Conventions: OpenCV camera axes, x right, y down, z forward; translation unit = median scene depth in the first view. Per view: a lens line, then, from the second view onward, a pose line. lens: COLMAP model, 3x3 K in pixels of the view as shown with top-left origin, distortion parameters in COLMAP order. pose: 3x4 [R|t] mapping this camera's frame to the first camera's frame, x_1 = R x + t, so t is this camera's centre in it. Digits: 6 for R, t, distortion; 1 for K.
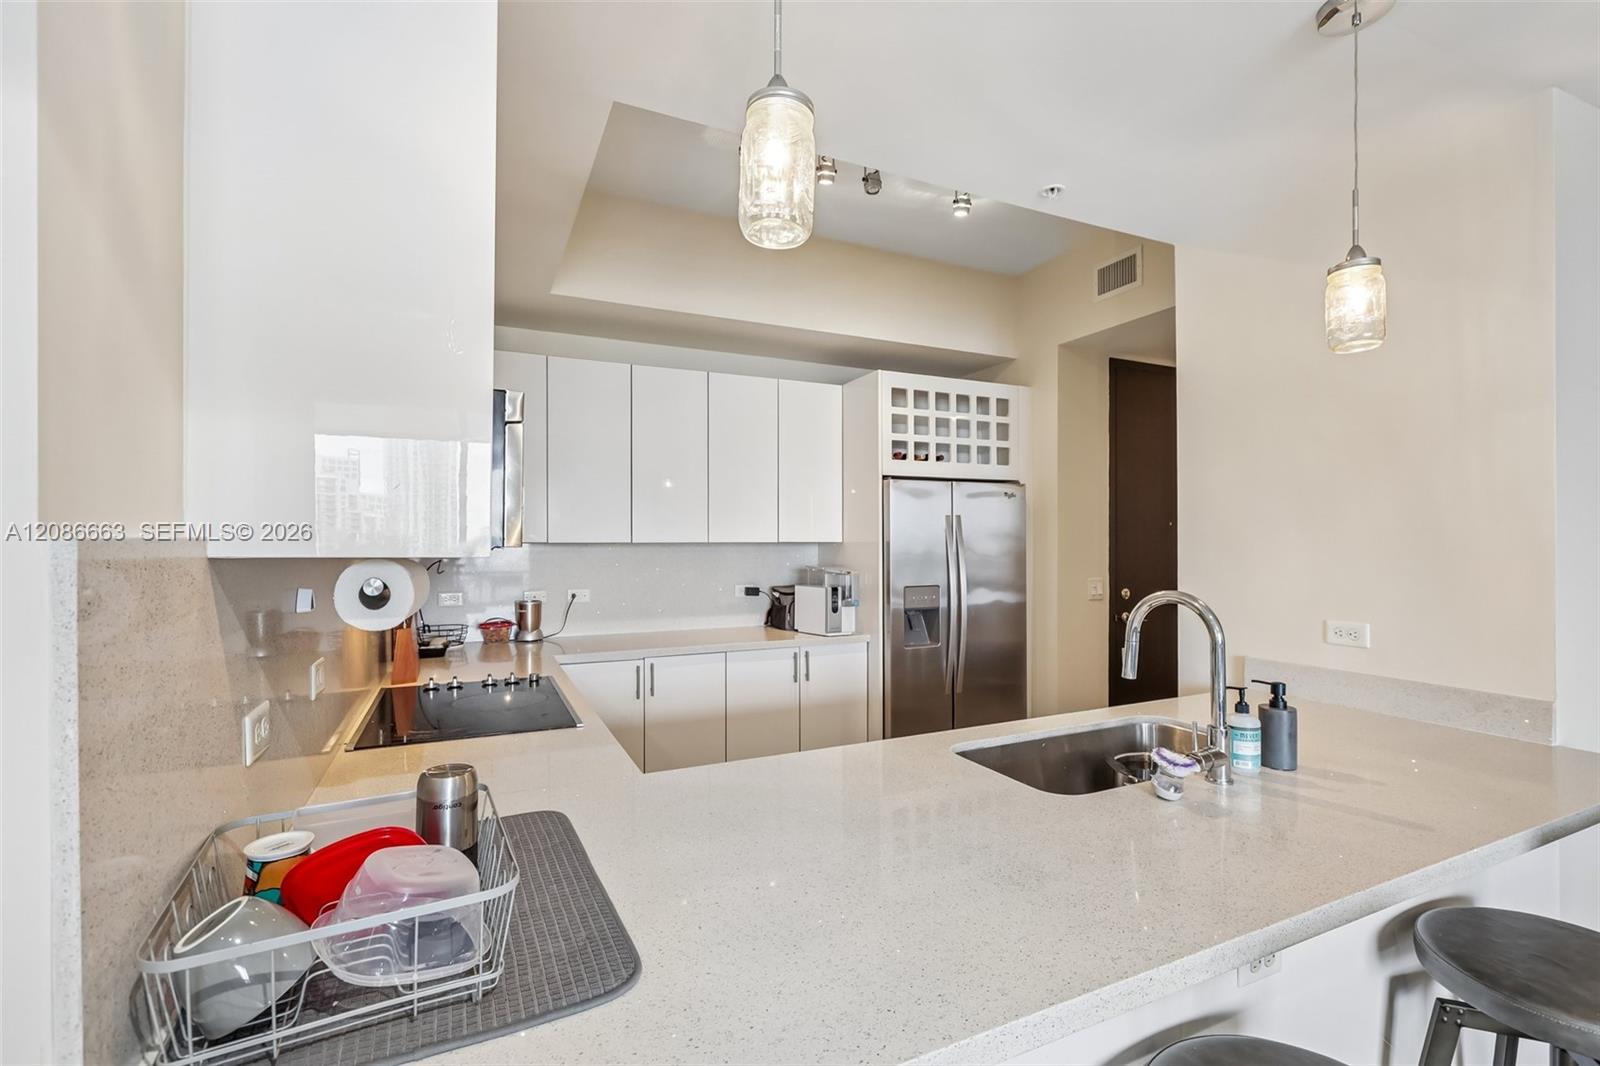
lens RADIAL K [[714.2, 0, 801.1], [0, 714.2, 536.7], [0, 0, 1]] dist [0.001717, 0.000835]
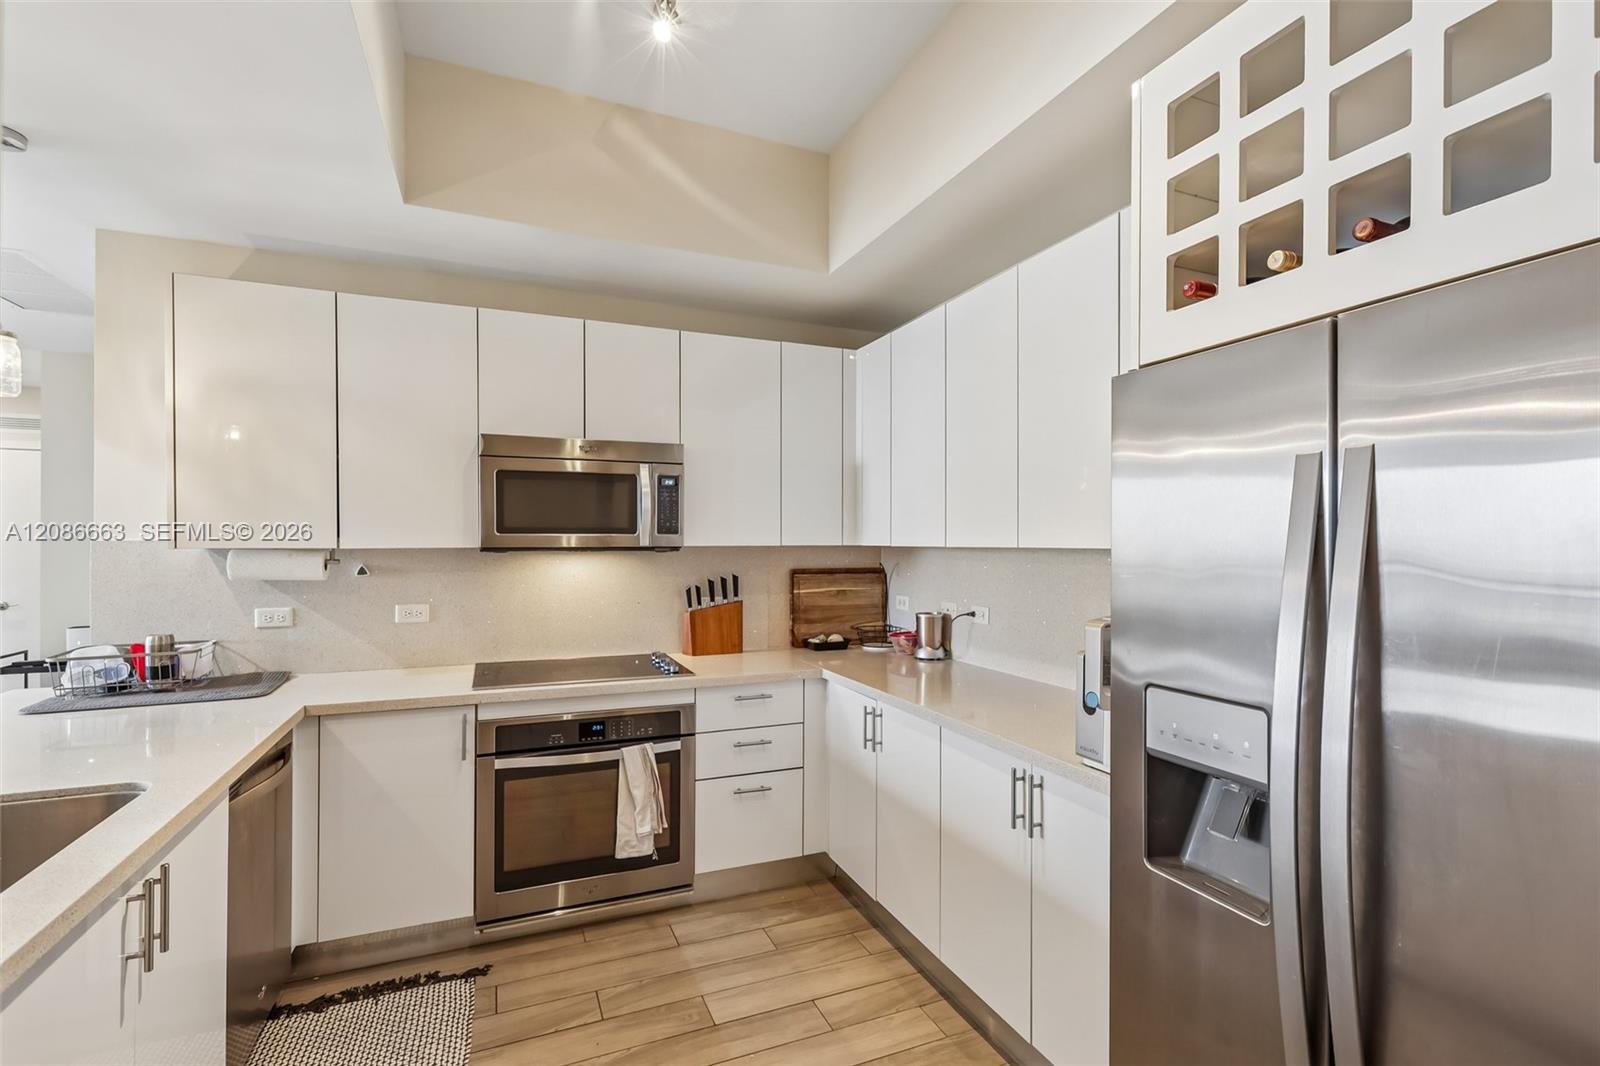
lens RADIAL K [[726.2, 0, 802.0], [0, 726.2, 541.2], [0, 0, 1]] dist [-0.000476, 0.001079]
pose [[-0.039112, -0.001005, -0.999234, 0.479726], [0.001215, 0.999999, -0.001053, 0.002748], [0.999234, -0.001256, -0.039111, 0.826684]]
